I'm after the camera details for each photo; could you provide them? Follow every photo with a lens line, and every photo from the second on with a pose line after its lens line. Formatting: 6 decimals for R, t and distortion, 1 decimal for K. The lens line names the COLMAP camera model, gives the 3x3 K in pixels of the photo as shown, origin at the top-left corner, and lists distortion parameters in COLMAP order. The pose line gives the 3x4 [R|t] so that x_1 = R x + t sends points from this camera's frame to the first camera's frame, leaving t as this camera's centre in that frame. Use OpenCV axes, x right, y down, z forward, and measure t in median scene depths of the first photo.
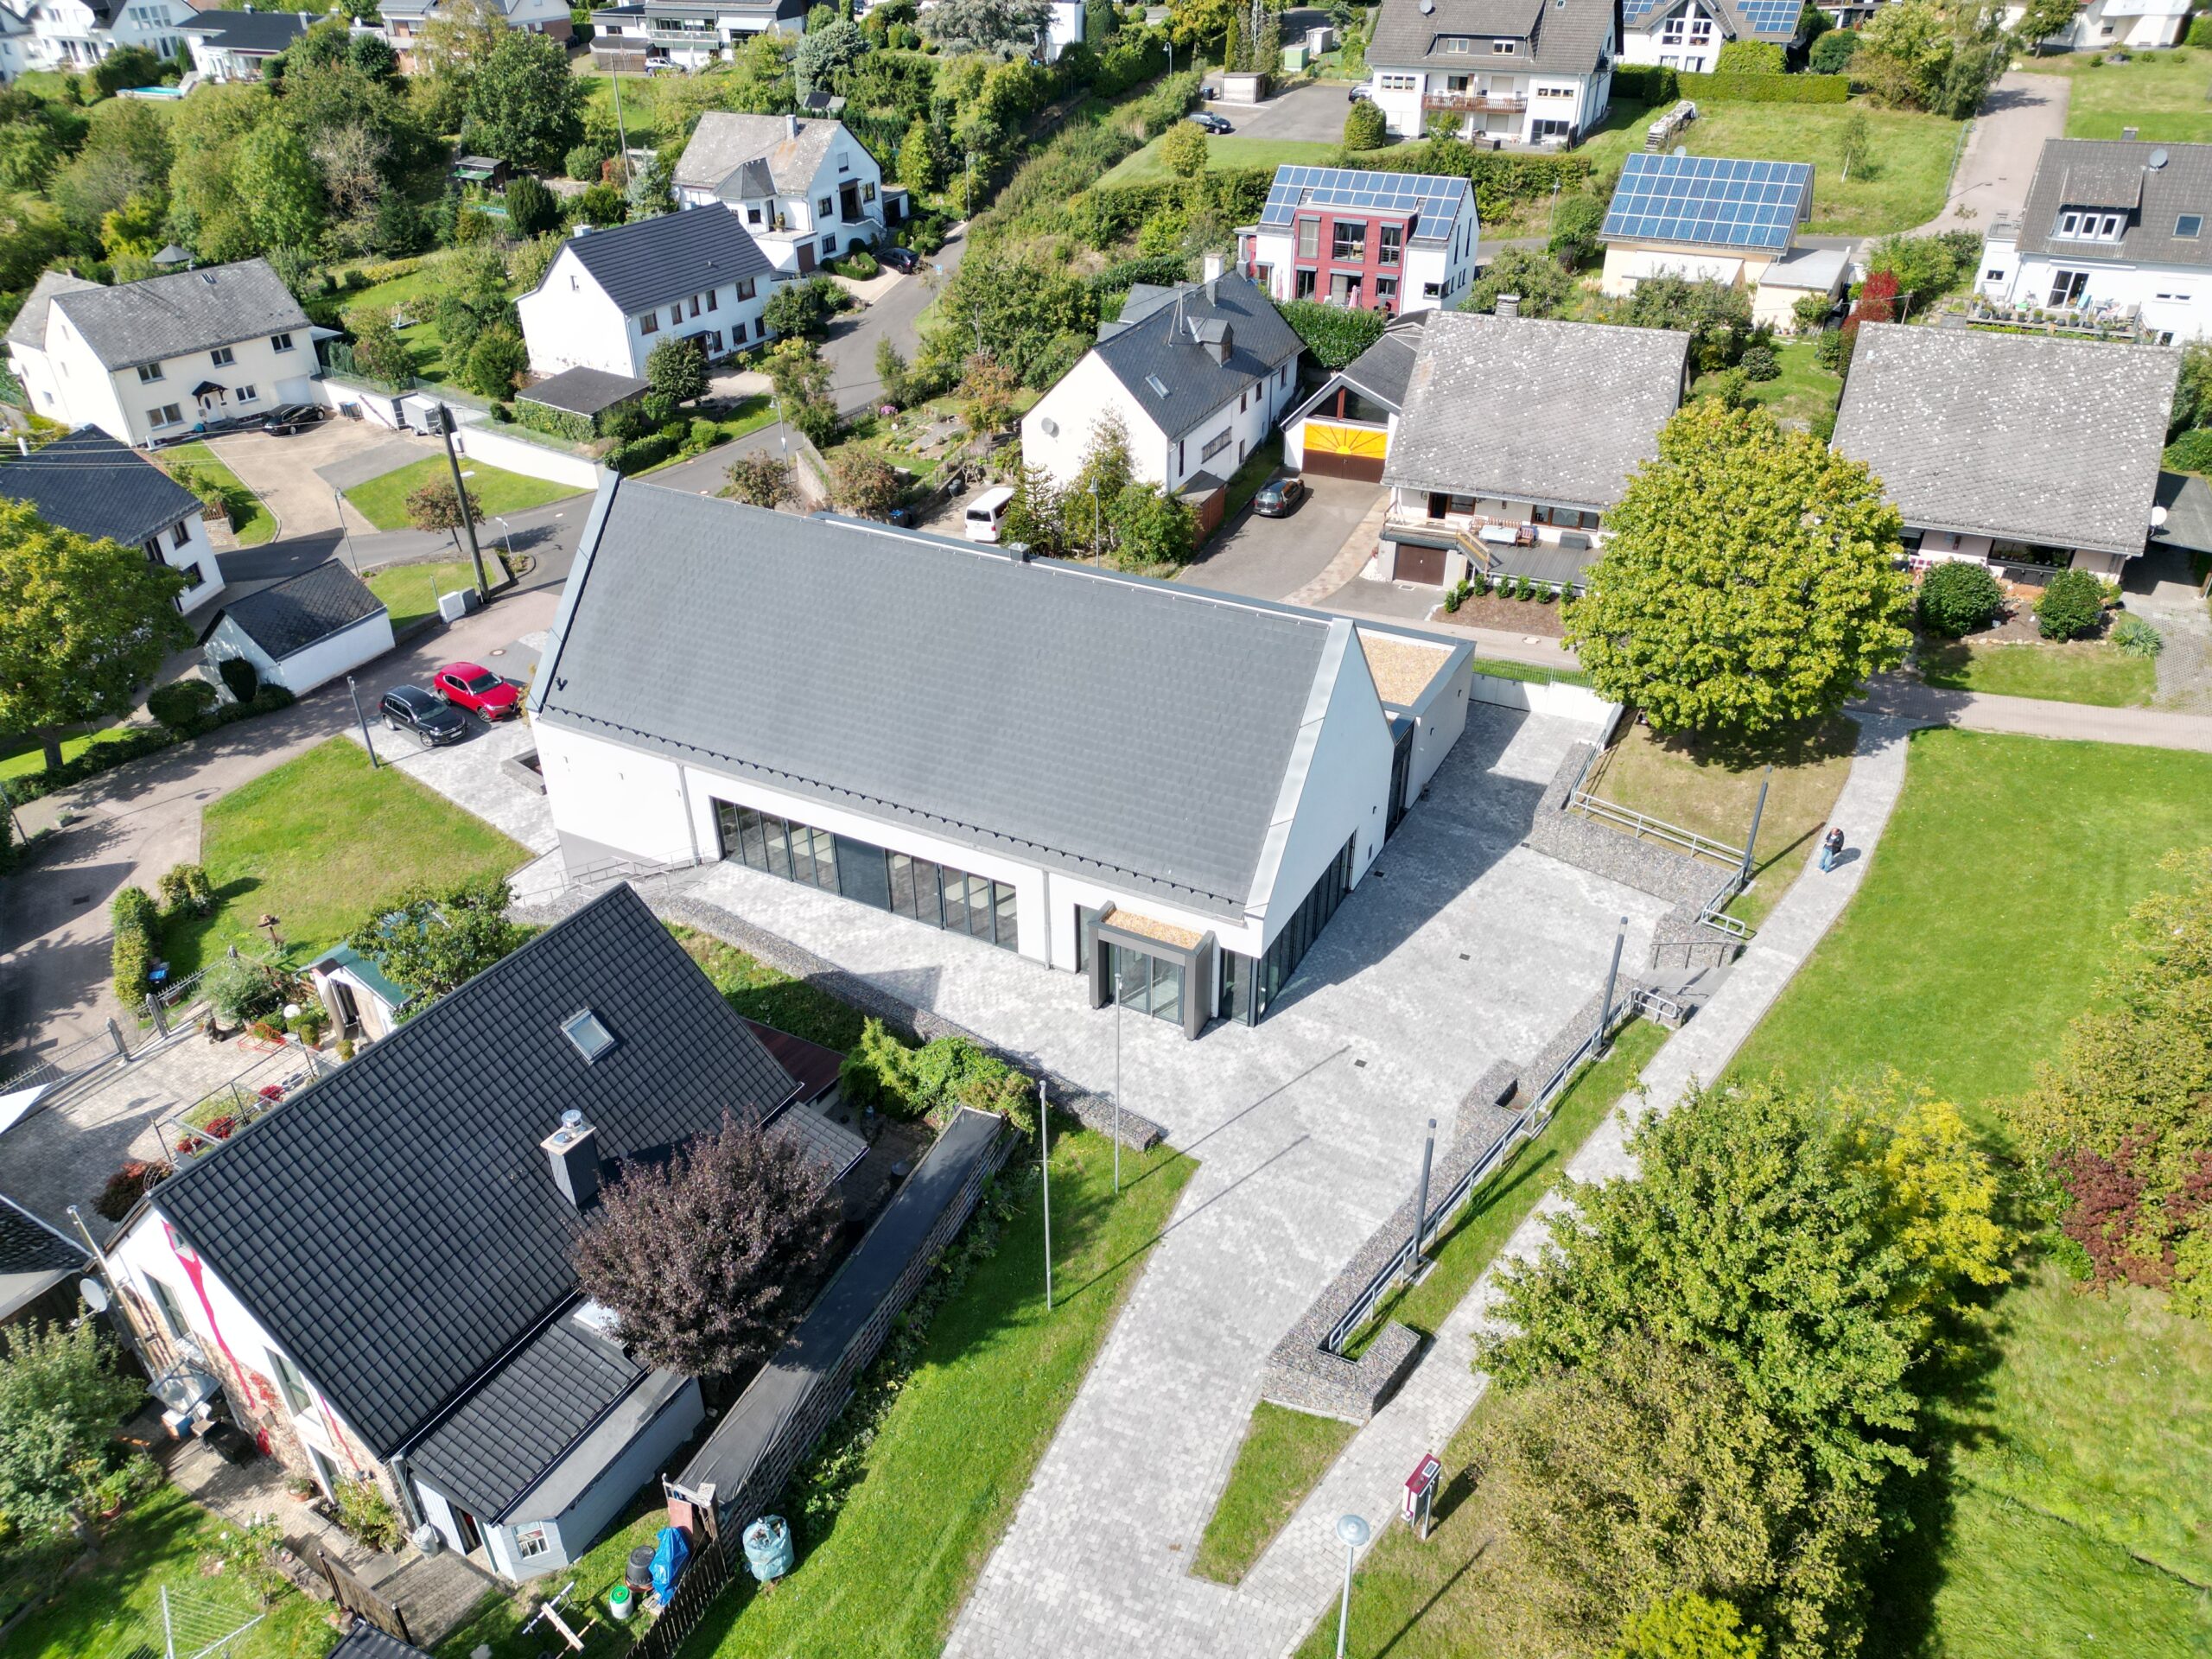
lens RADIAL K [[1553.9, 0, 1101.0], [0, 1553.9, 819.4], [0, 0, 1]] dist [0.055229, -0.045947]
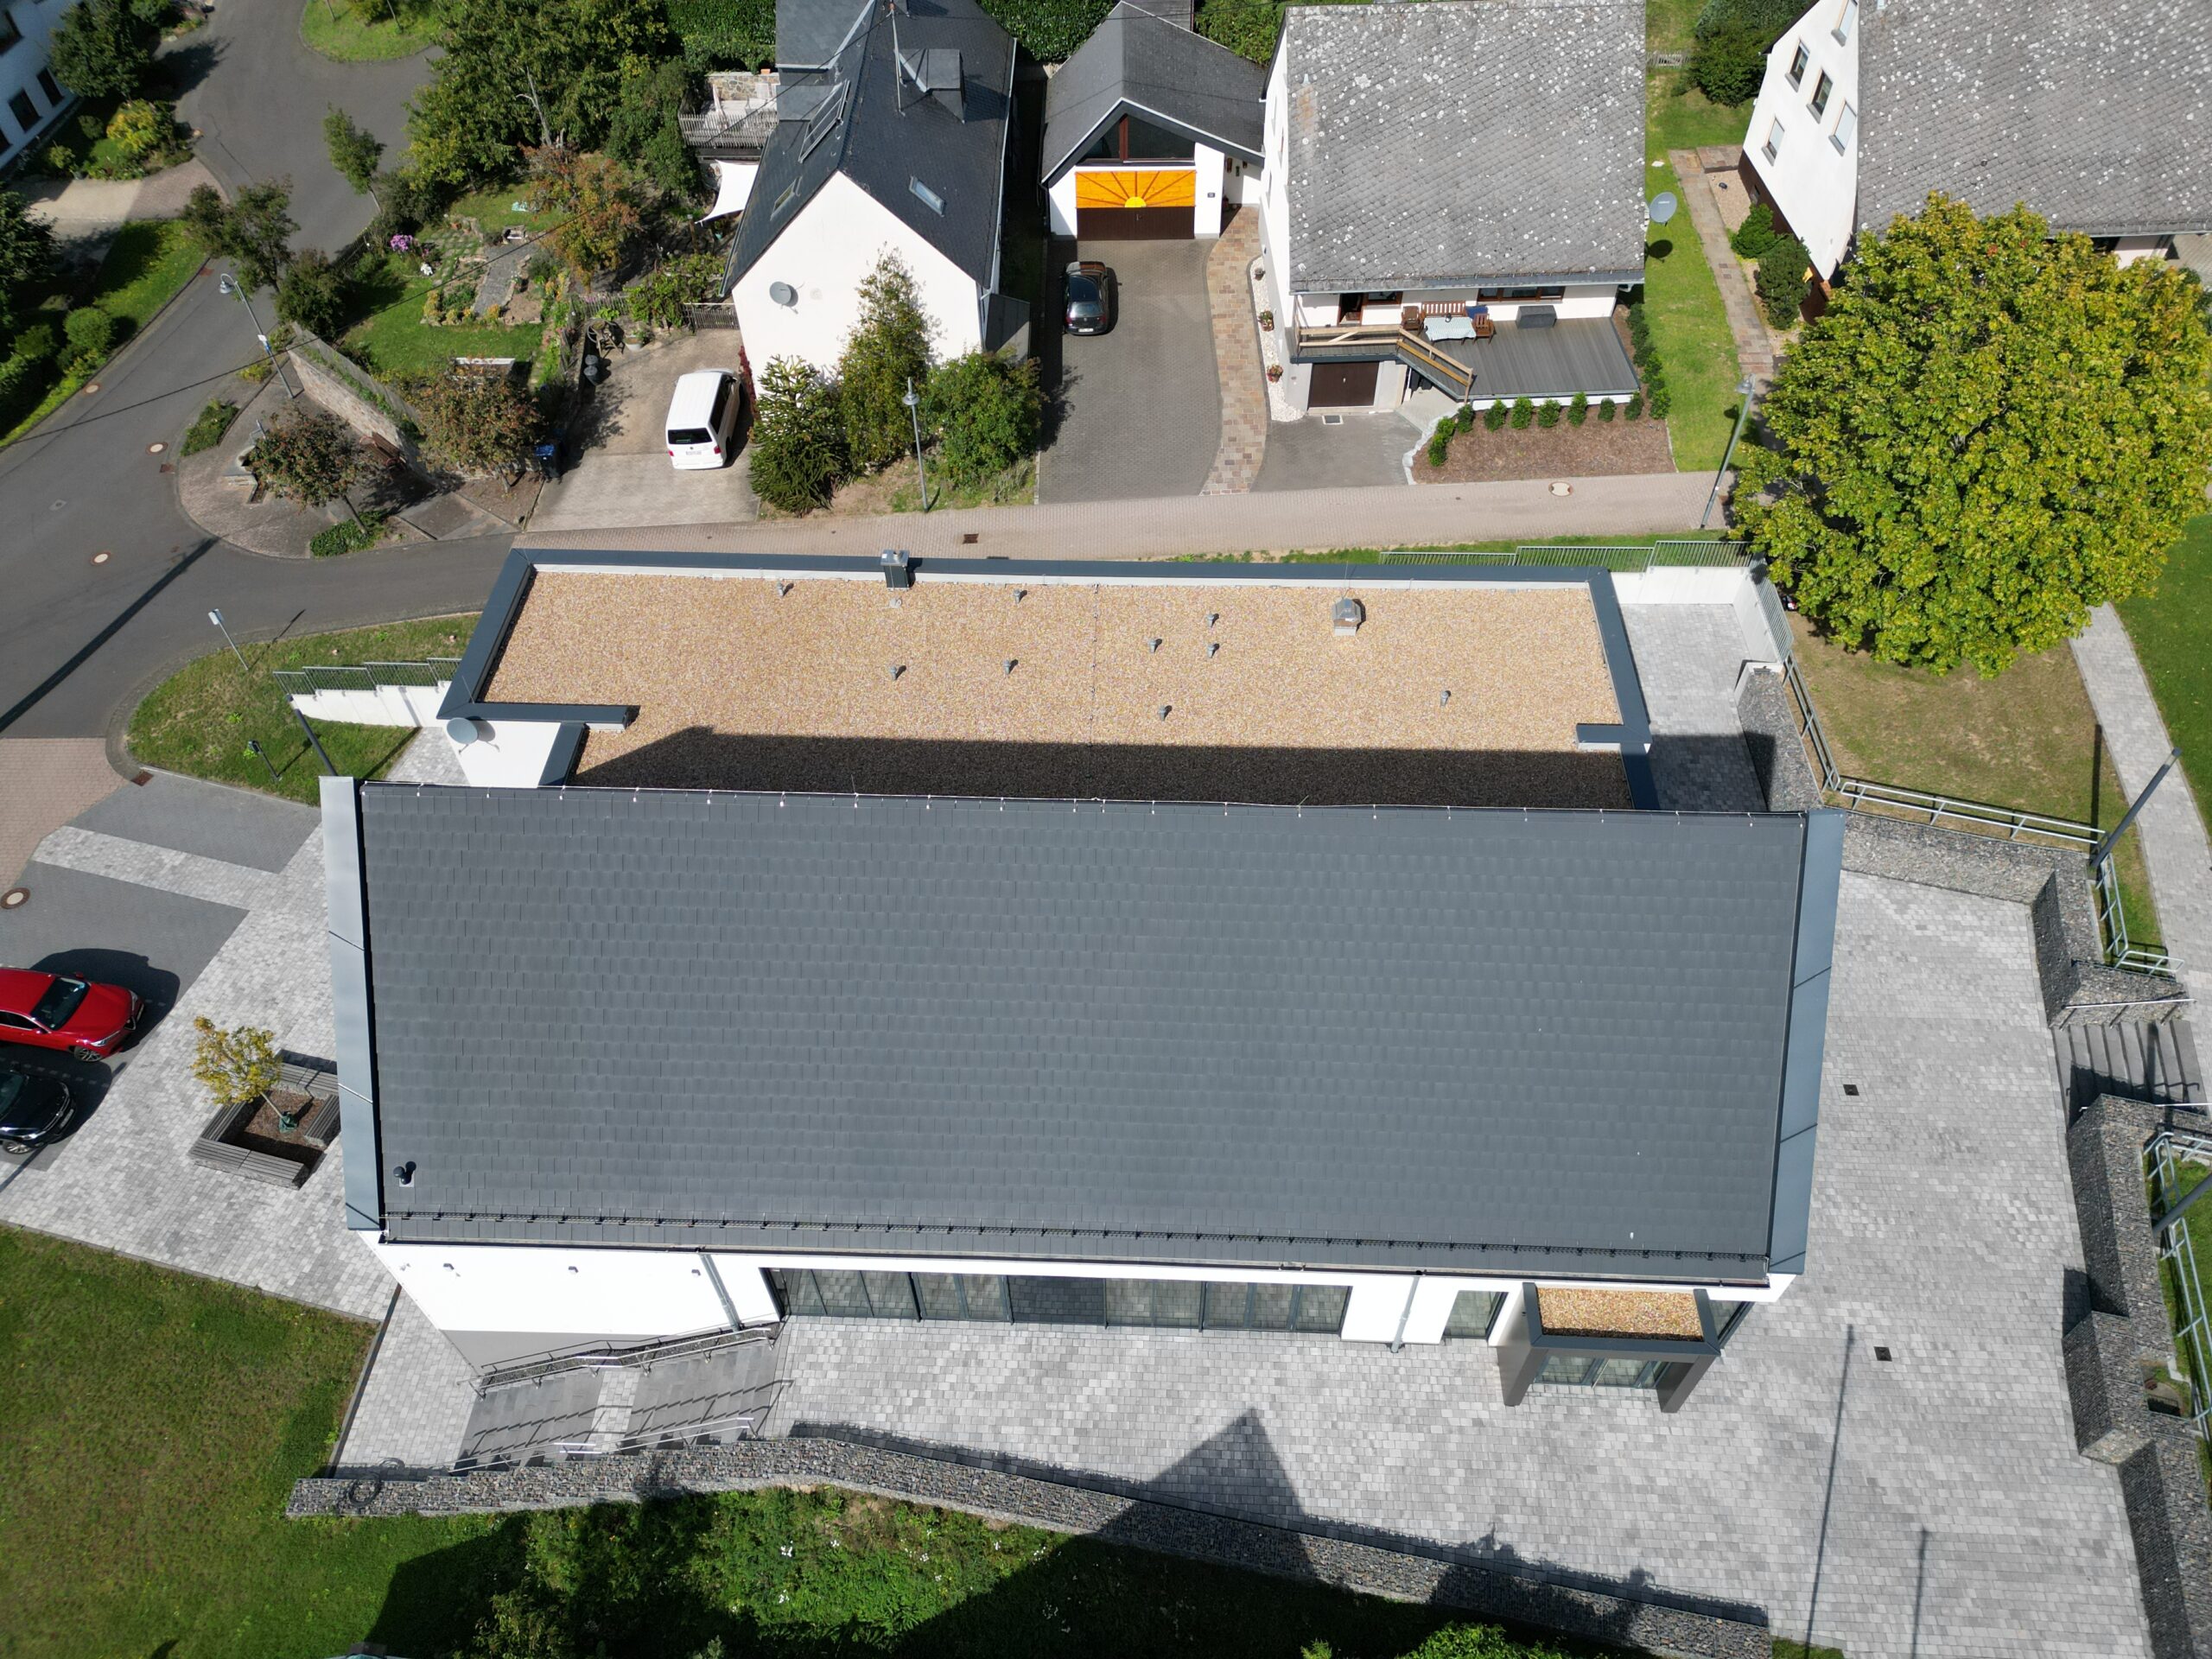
lens RADIAL K [[1553.9, 0, 1101.0], [0, 1553.9, 819.4], [0, 0, 1]] dist [0.055229, -0.045947]
pose [[0.900829, -0.330260, 0.281842, -0.162040], [0.231811, 0.914730, 0.330957, -0.225240], [-0.367111, -0.232802, 0.900574, 0.295239]]
